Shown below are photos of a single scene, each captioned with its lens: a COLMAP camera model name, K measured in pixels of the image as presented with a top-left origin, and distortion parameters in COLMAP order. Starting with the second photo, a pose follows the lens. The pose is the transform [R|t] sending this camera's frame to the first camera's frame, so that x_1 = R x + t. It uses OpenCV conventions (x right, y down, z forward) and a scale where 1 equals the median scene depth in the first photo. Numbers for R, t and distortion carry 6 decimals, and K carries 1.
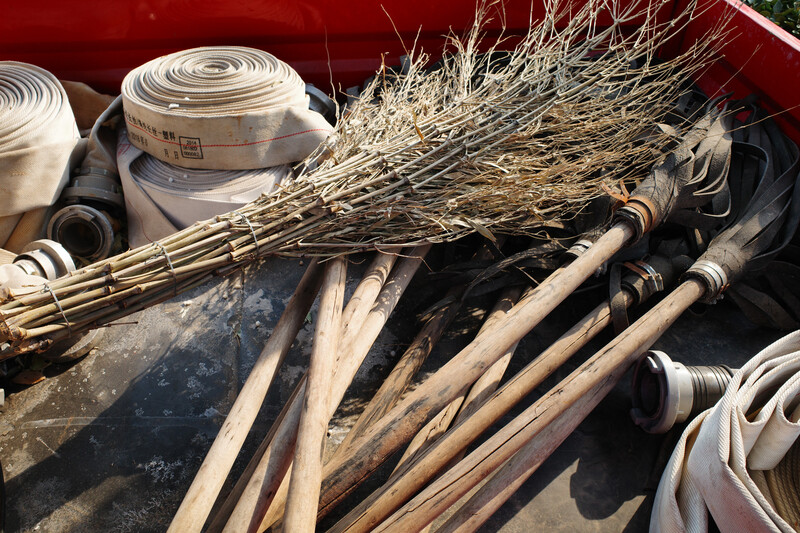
lens RADIAL K [[653.1, 0, 399.6], [0, 653.1, 275.0], [0, 0, 1]] dist [-0.051087, 0.072728]
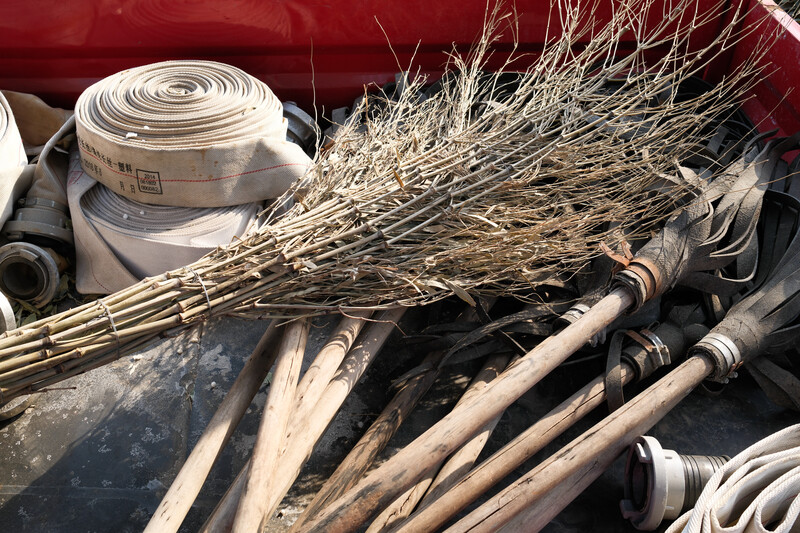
lens RADIAL K [[827.3, 0, 402.2], [0, 827.3, 277.0], [0, 0, 1]] dist [-0.036627, 0.152578]
pose [[0.998866, 0.033184, -0.034127, 0.076341], [-0.033832, 0.999254, -0.018604, -0.061267], [0.033484, 0.019737, 0.999244, -0.132908]]
